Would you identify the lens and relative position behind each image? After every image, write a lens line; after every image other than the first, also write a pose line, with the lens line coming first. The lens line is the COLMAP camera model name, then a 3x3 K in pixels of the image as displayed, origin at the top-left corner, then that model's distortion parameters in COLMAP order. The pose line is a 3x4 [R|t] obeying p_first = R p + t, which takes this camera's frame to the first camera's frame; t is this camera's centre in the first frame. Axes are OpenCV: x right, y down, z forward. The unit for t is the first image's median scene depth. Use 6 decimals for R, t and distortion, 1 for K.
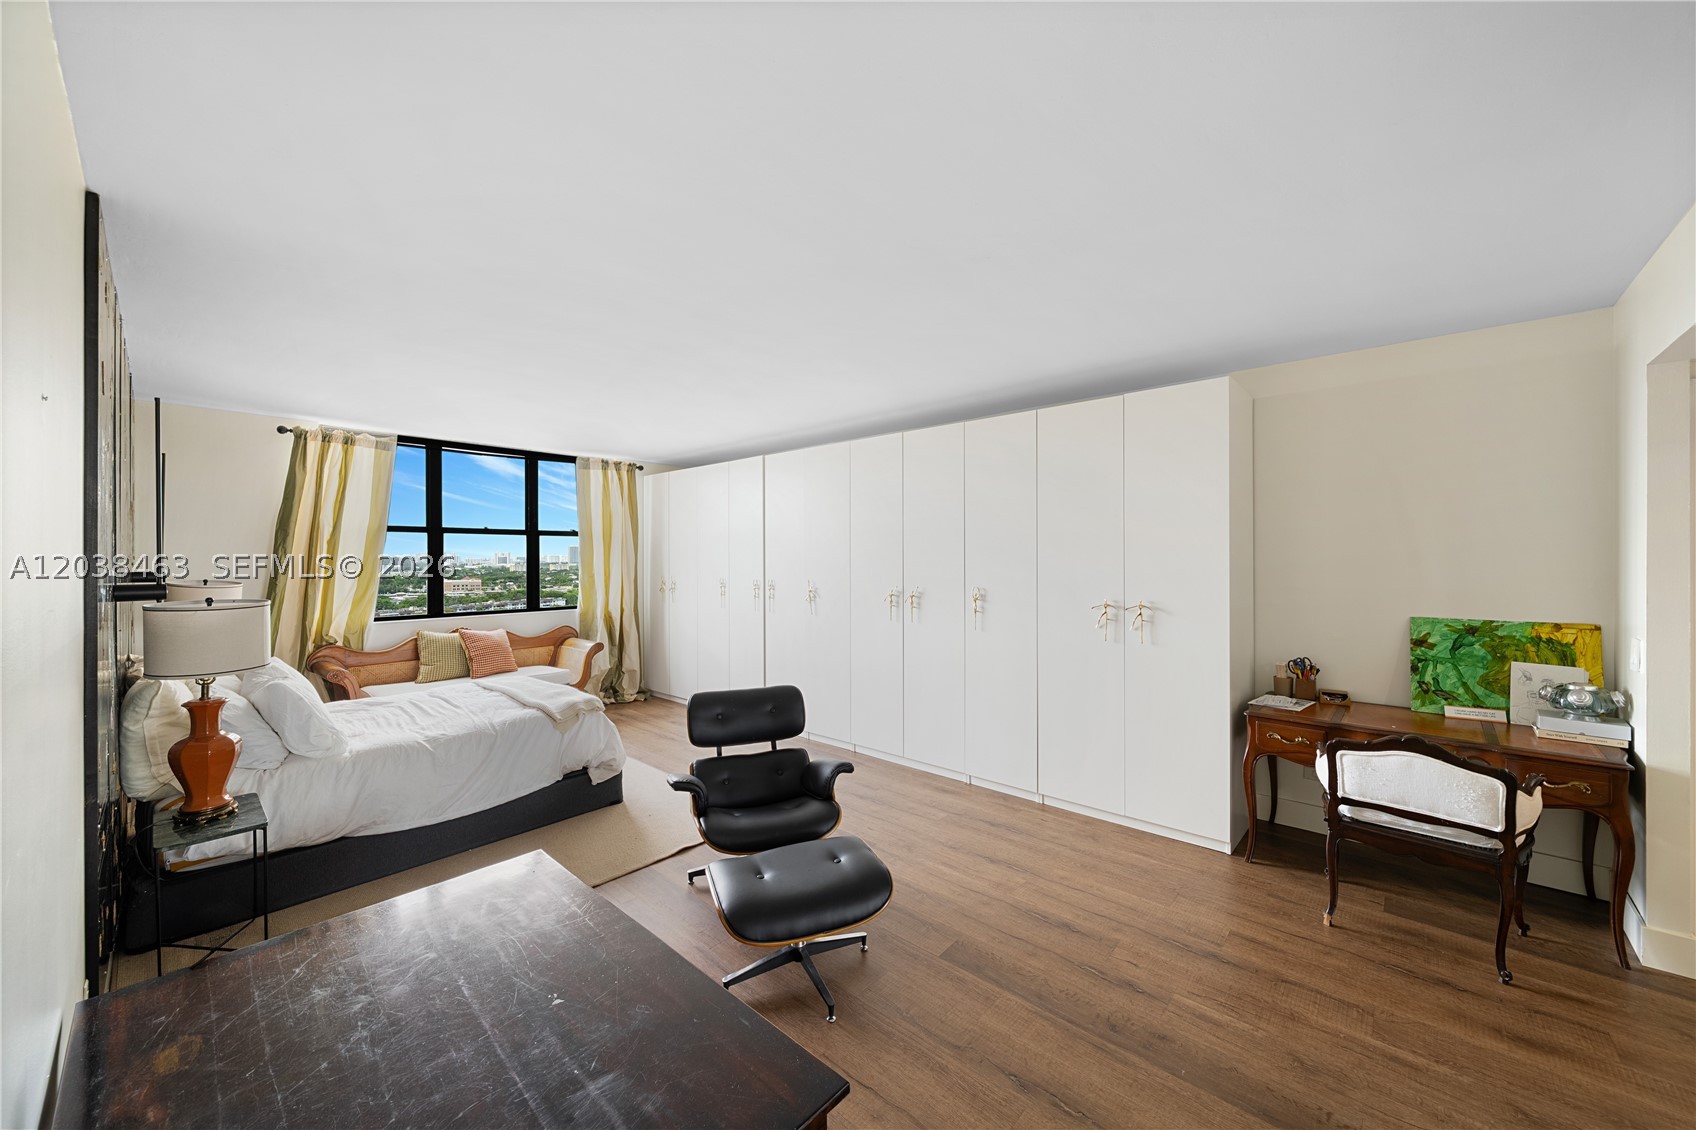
lens RADIAL K [[624.3, 0, 840.5], [0, 624.3, 555.8], [0, 0, 1]] dist [-0.002433, -0.000144]
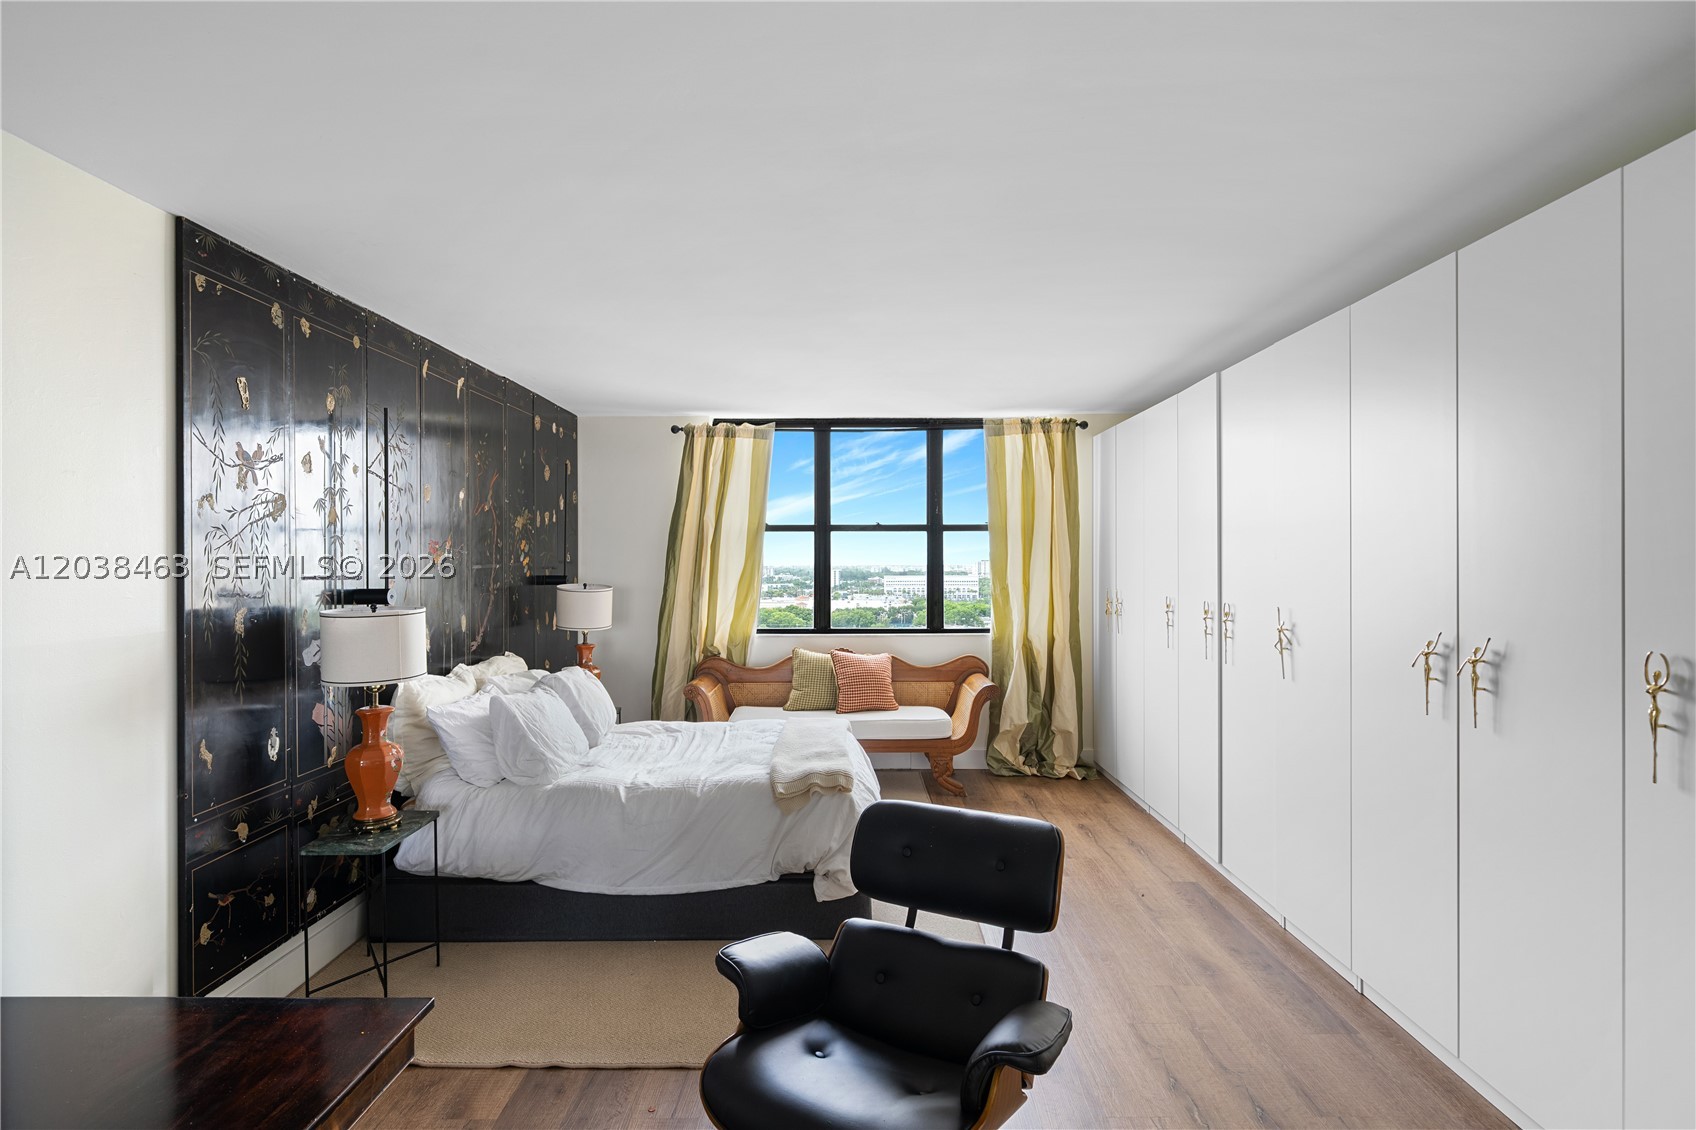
lens RADIAL K [[818.1, 0, 836.0], [0, 818.1, 562.3], [0, 0, 1]] dist [-0.014015, 0.000414]
pose [[0.670303, 0.001108, -0.742087, 0.183079], [0.003423, 0.999984, 0.004586, -0.000816], [0.742080, -0.005614, 0.670288, 0.294308]]
